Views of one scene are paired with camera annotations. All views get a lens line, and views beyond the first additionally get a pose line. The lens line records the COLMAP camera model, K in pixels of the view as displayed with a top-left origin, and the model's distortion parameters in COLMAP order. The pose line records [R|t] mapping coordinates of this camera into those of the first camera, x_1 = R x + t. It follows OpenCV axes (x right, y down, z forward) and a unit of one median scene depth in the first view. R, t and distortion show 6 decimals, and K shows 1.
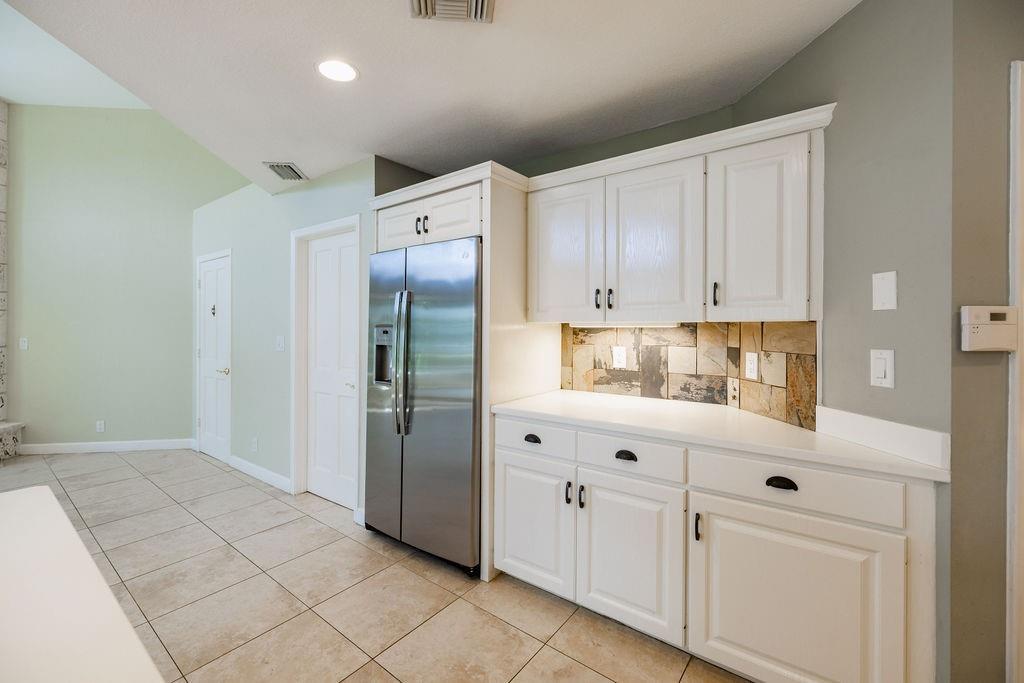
lens RADIAL K [[433.0, 0, 502.5], [0, 433.0, 322.3], [0, 0, 1]] dist [-0.002838, 0.000436]
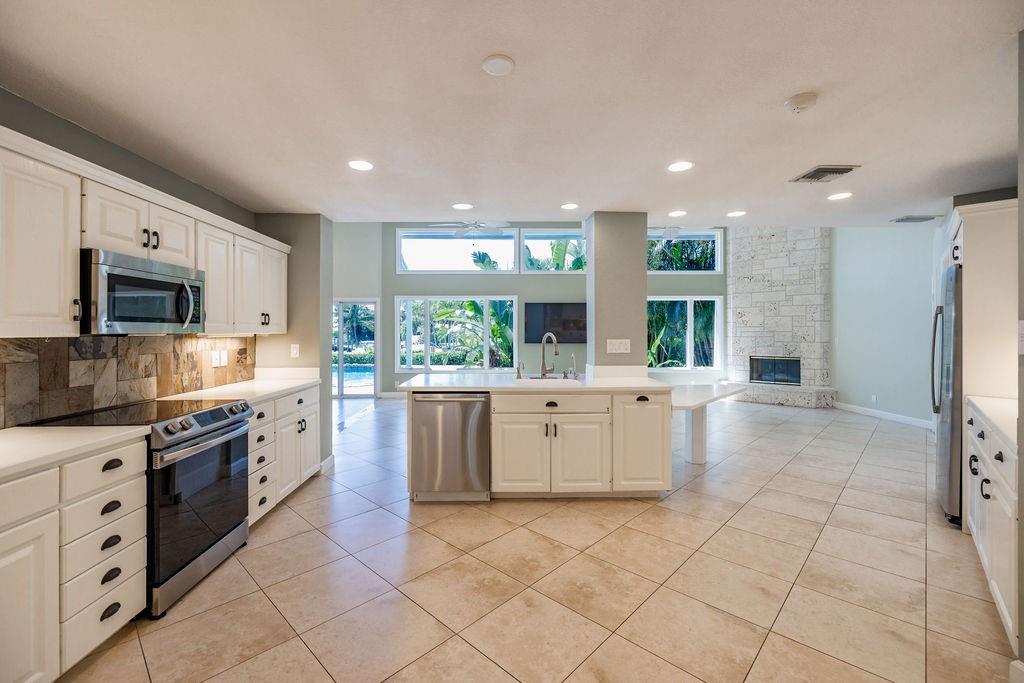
lens RADIAL K [[433.0, 0, 497.5], [0, 433.0, 331.3], [0, 0, 1]] dist [-0.002838, 0.000436]
pose [[-0.109113, 0.007059, -0.994004, 1.363423], [0.005742, 0.999963, 0.006471, -0.013544], [0.994013, -0.005002, -0.109149, -0.222313]]
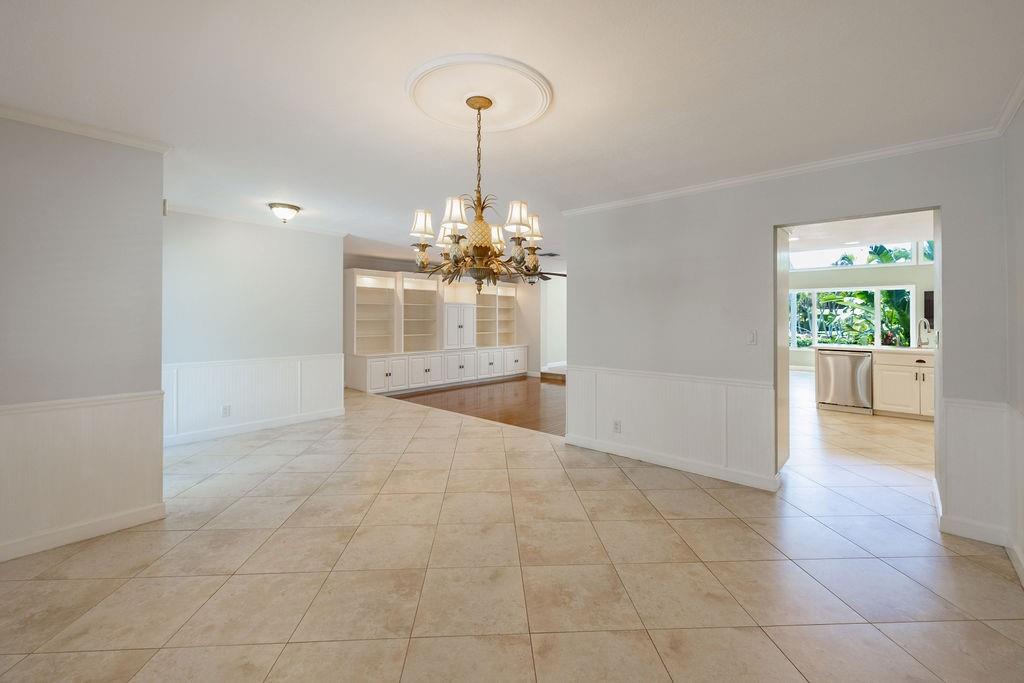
lens RADIAL K [[433.0, 0, 509.9], [0, 433.0, 314.4], [0, 0, 1]] dist [-0.002838, 0.000436]
pose [[-0.756611, 0.001879, -0.653863, 3.215686], [0.008009, 0.999947, -0.006393, -0.019534], [0.653816, -0.010074, -0.756586, 0.131802]]
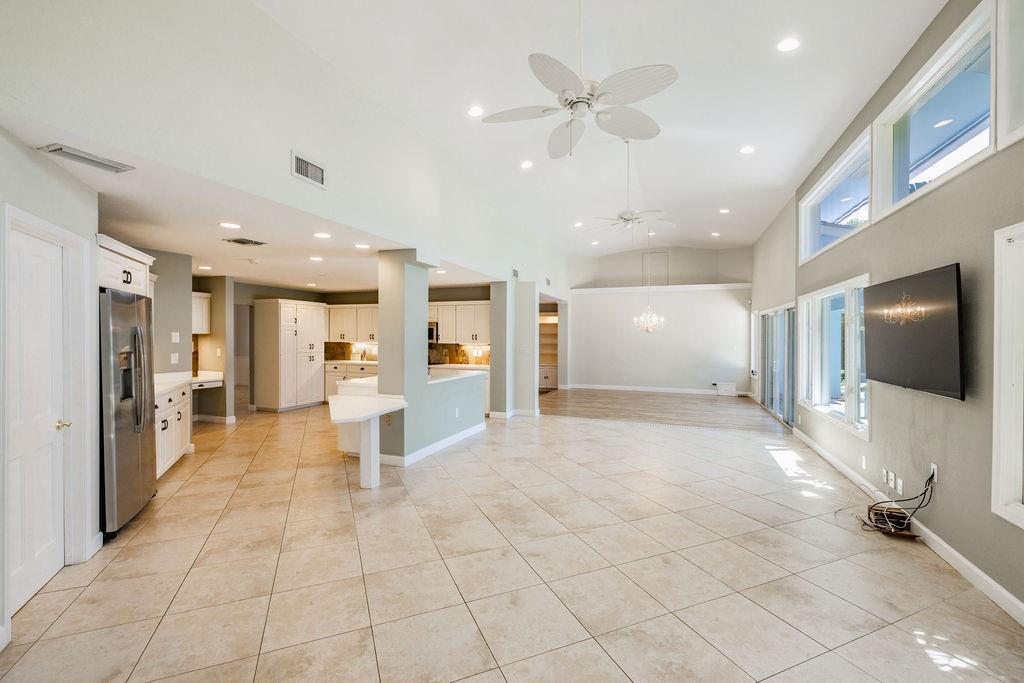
lens RADIAL K [[433.0, 0, 512.9], [0, 433.0, 339.5], [0, 0, 1]] dist [-0.002838, 0.000436]
pose [[-0.881646, -0.000653, 0.471912, -2.080952], [-0.000495, 1.000000, 0.000459, -0.035858], [-0.471912, 0.000171, -0.881646, 1.794227]]
